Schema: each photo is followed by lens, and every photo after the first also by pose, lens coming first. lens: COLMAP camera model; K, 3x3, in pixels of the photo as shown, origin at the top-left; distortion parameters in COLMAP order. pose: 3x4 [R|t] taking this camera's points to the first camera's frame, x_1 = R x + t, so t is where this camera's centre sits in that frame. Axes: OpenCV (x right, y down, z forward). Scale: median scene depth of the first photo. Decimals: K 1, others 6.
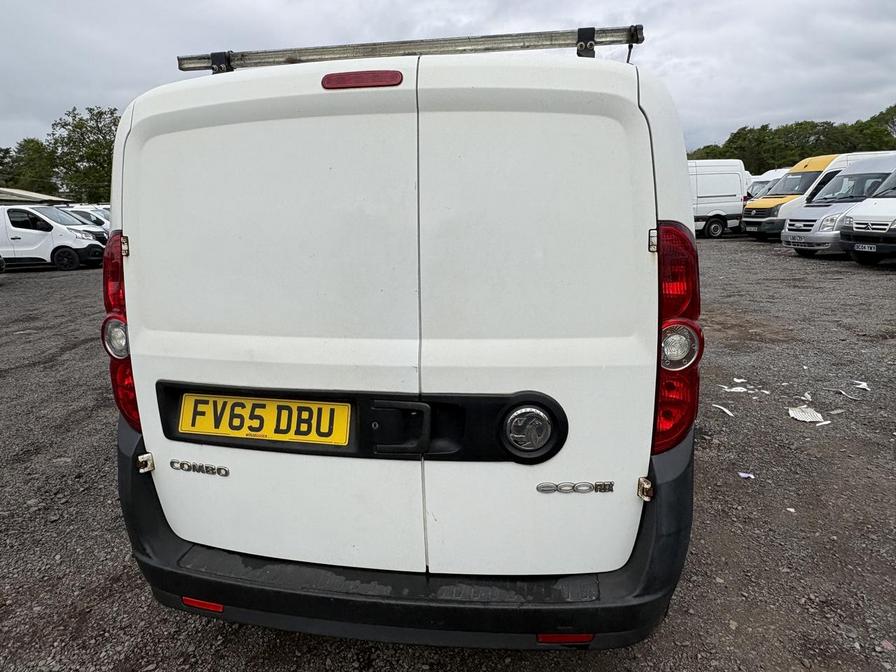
lens RADIAL K [[613.8, 0, 449.1], [0, 613.8, 344.6], [0, 0, 1]] dist [-0.002651, 0.006222]
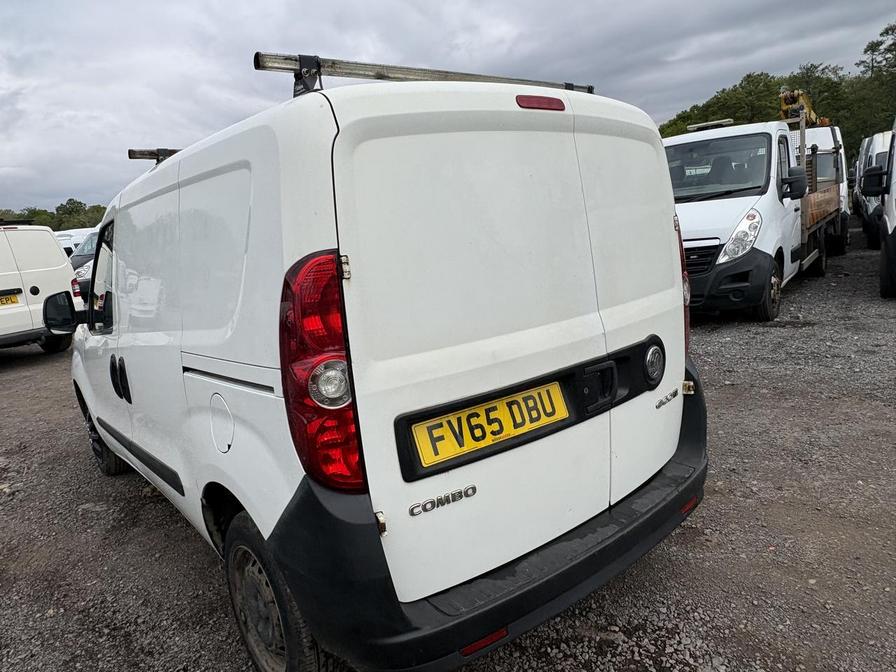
lens RADIAL K [[613.8, 0, 444.0], [0, 613.8, 335.8], [0, 0, 1]] dist [-0.002651, 0.006222]
pose [[0.658555, -0.174613, 0.731994, -0.145146], [0.243127, 0.969912, 0.012632, -0.006504], [-0.712176, 0.169648, 0.681194, 0.047835]]
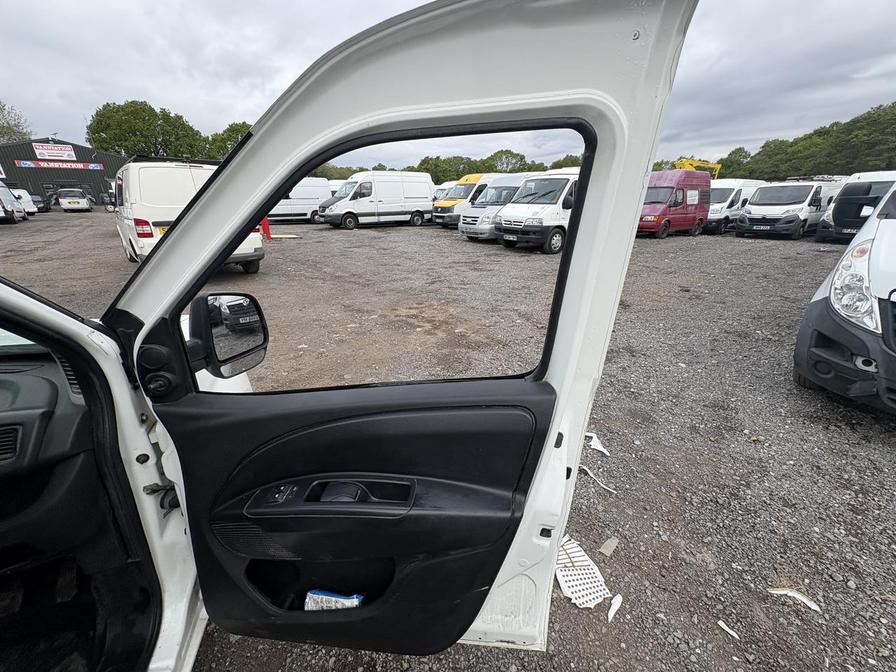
lens RADIAL K [[357.1, 0, 450.0], [0, 357.1, 337.3], [0, 0, 1]] dist [0.001470, -0.000277]
pose [[0.882465, -0.137884, 0.449714, 0.109932], [0.072523, 0.984523, 0.159547, -0.062526], [-0.464753, -0.108180, 0.878807, 0.251407]]
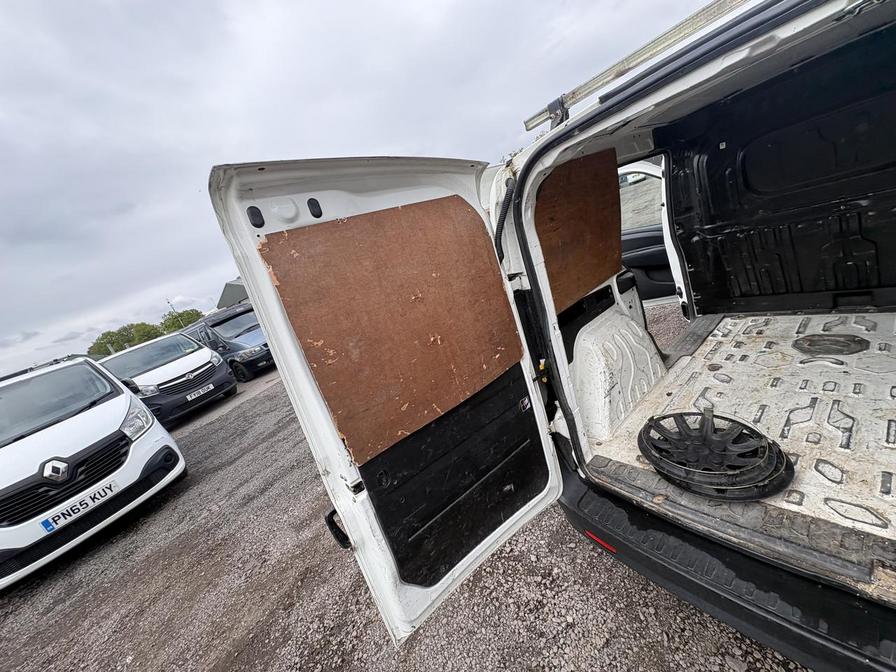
lens RADIAL K [[357.1, 0, 445.7], [0, 357.1, 334.1], [0, 0, 1]] dist [0.001470, -0.000277]
pose [[0.710941, -0.051610, -0.701355, -0.009988], [0.176583, 0.978453, 0.106996, -0.022530], [0.680721, -0.199915, 0.704736, 0.043583]]
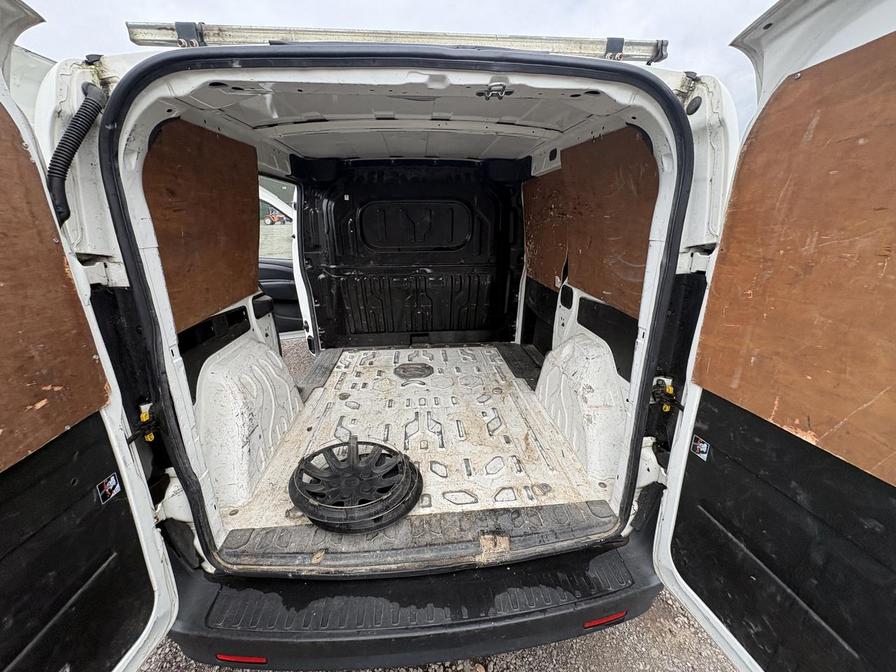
lens RADIAL K [[357.1, 0, 450.7], [0, 357.1, 335.3], [0, 0, 1]] dist [0.001470, -0.000277]
pose [[0.967154, -0.066653, 0.245296, -0.027099], [0.038835, 0.992425, 0.116550, -0.016194], [-0.251207, -0.103196, 0.962417, 0.062371]]
